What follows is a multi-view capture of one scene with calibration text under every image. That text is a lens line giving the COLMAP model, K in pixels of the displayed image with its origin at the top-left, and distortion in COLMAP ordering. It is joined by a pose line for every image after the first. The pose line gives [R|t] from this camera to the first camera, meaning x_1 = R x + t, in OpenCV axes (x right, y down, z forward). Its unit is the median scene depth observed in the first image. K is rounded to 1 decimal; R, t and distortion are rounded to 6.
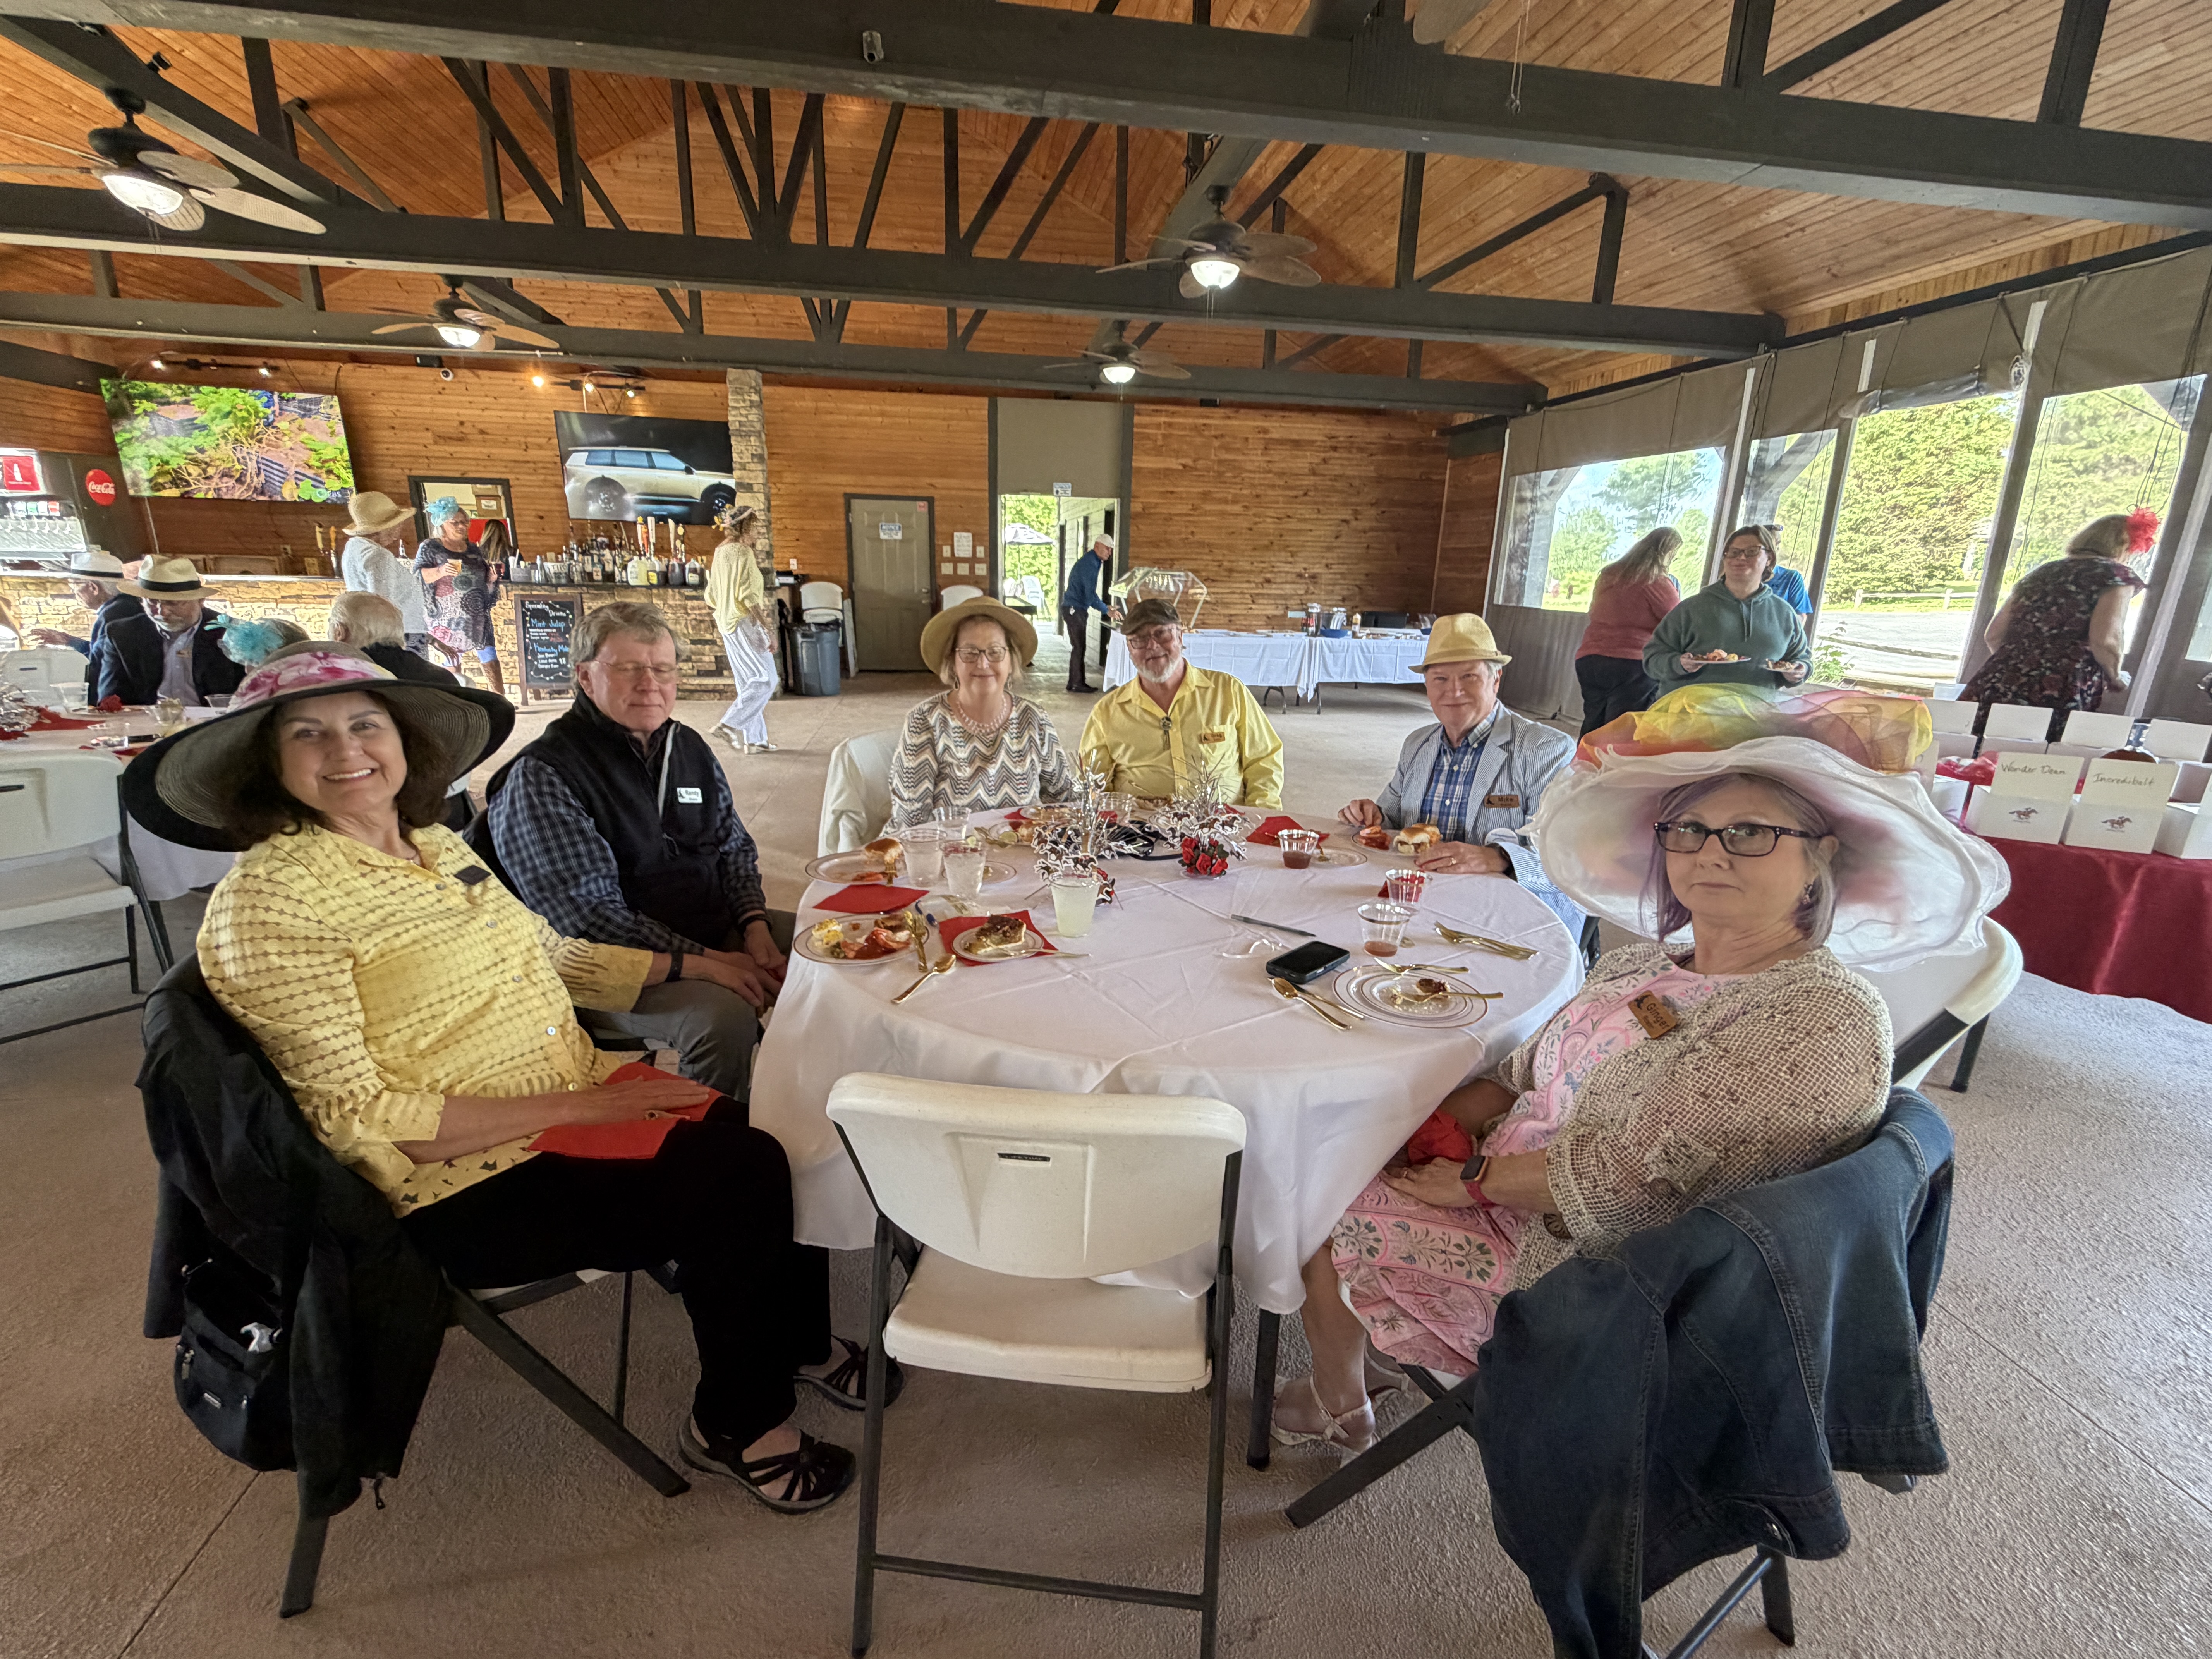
lens RADIAL K [[972.9, 0, 1117.2], [0, 972.9, 827.2], [0, 0, 1]] dist [-0.002901, 0.001646]
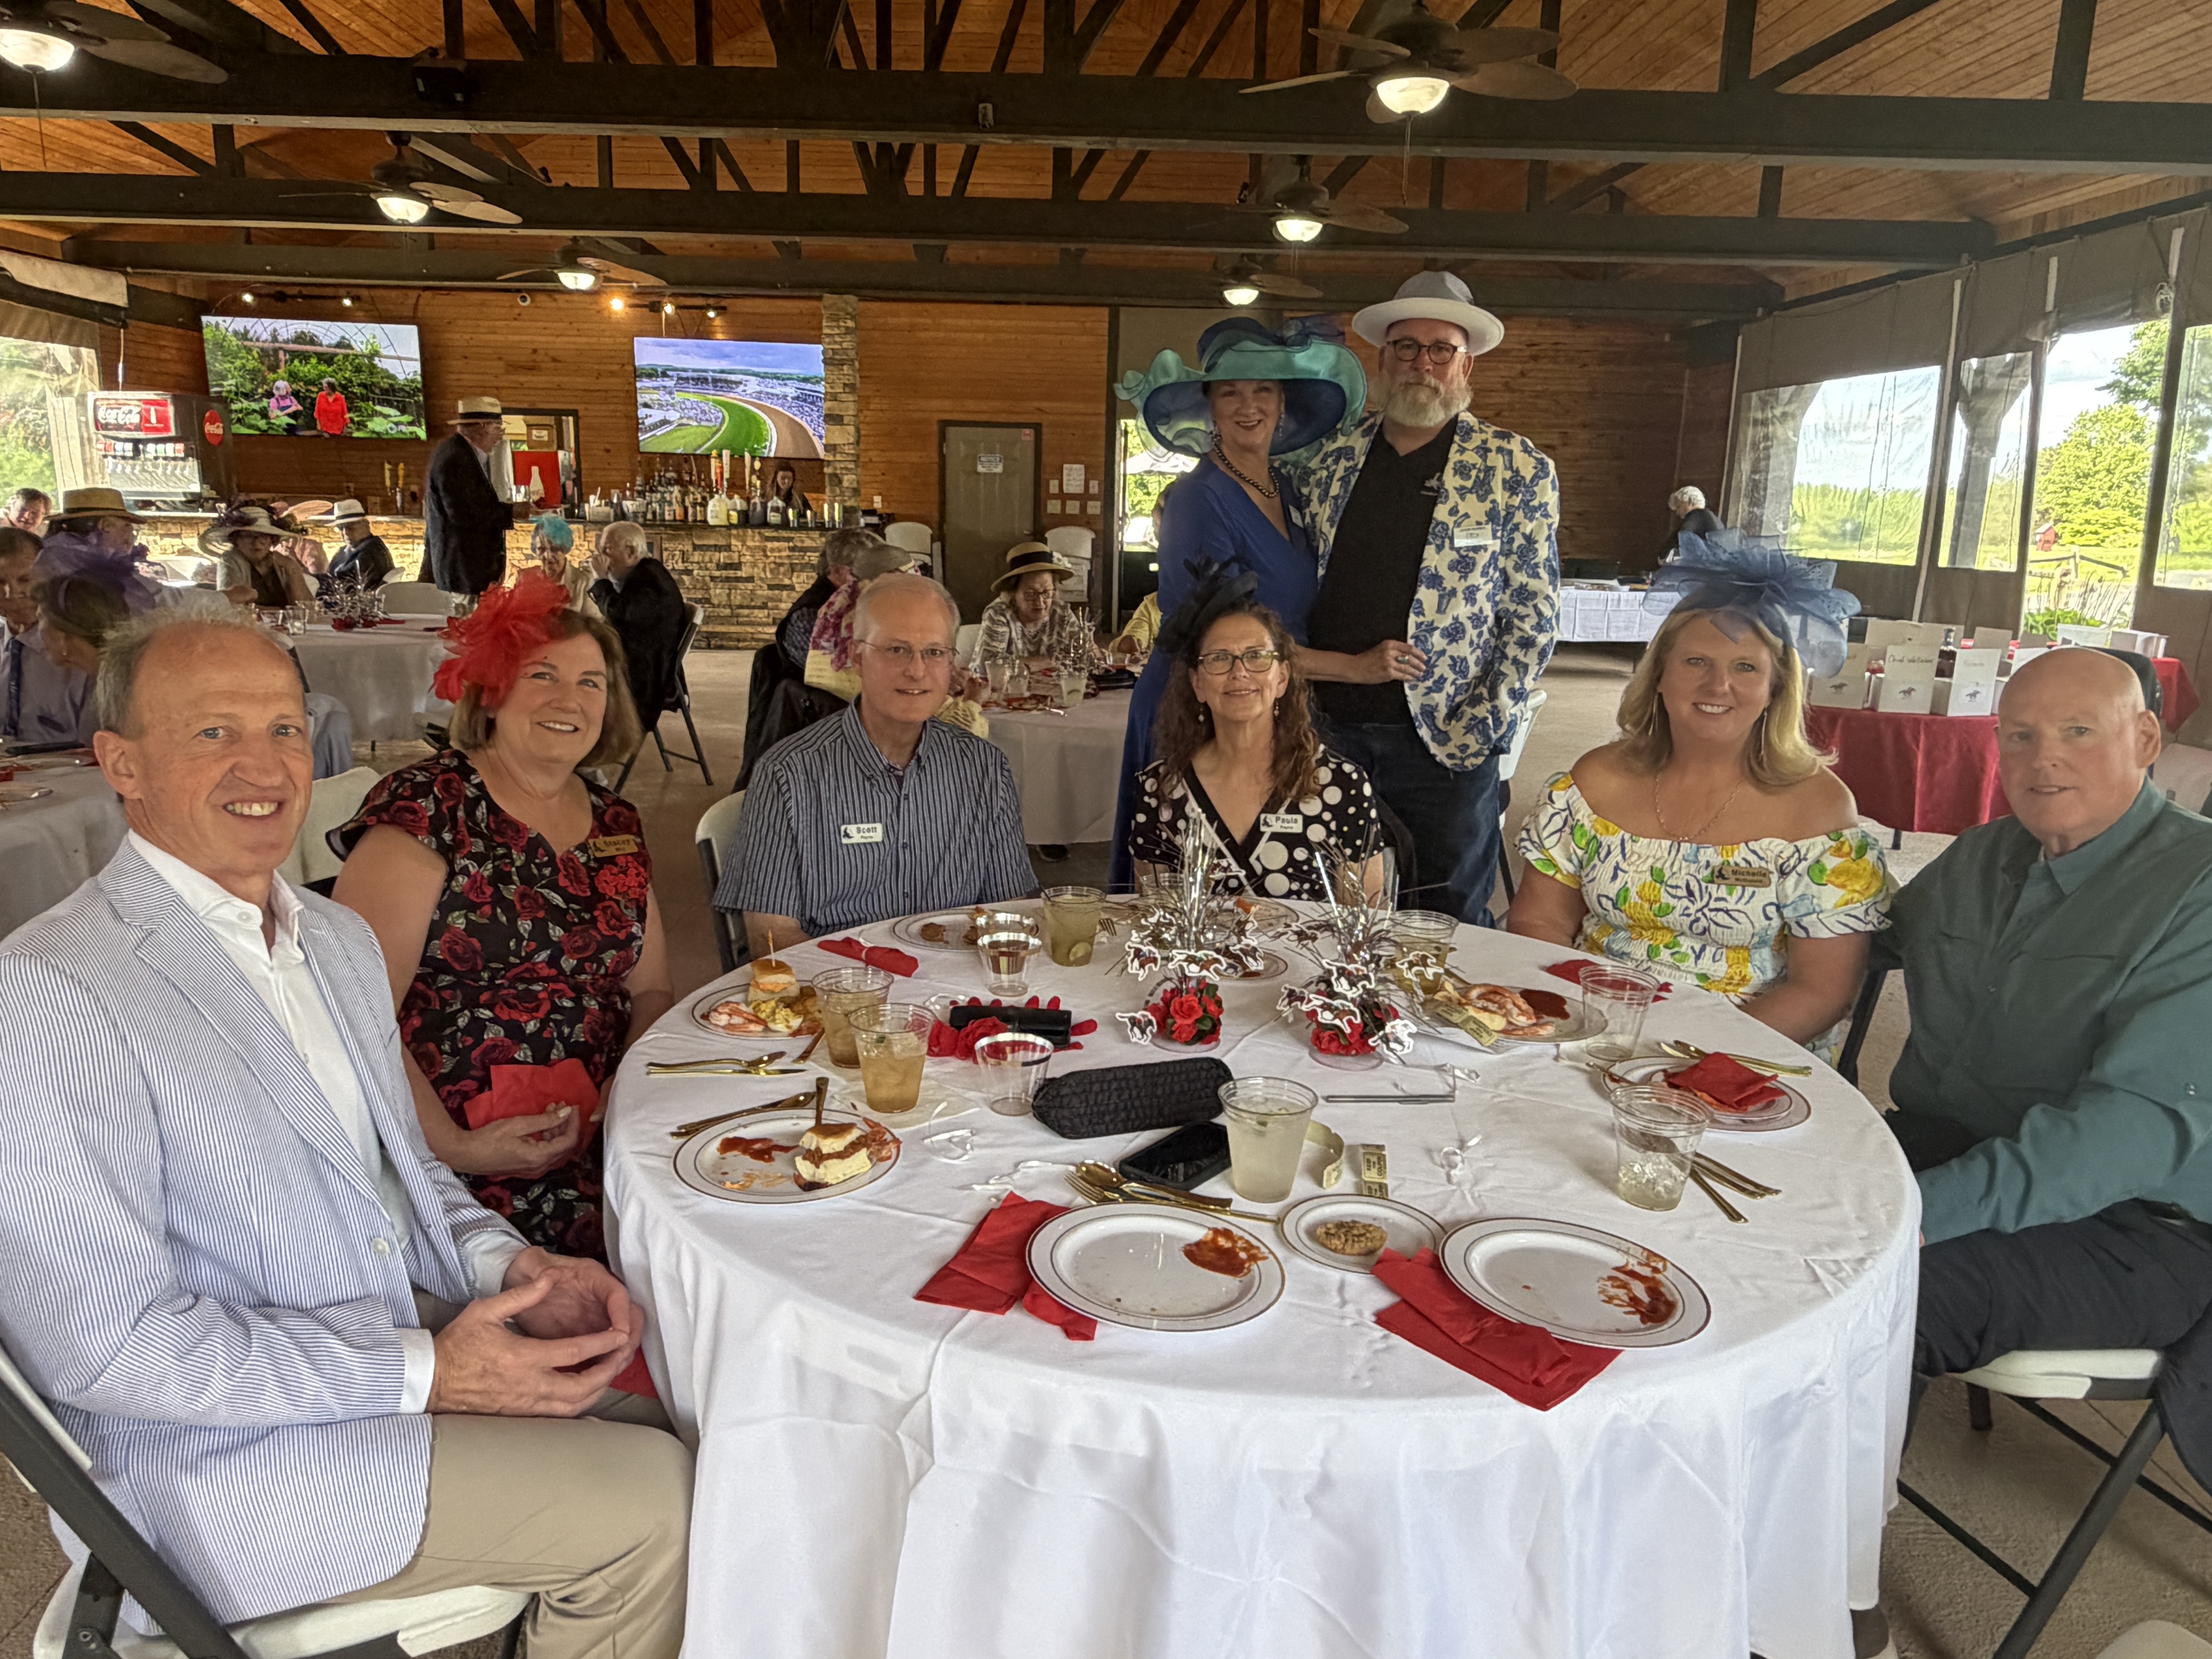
lens RADIAL K [[1515.3, 0, 1099.7], [0, 1515.3, 806.9], [0, 0, 1]] dist [-0.006881, 0.007636]
pose [[0.988498, 0.027817, -0.148655, 0.075169], [-0.037182, 0.997470, -0.060594, 0.080644], [0.146593, 0.065424, 0.987031, -0.306730]]
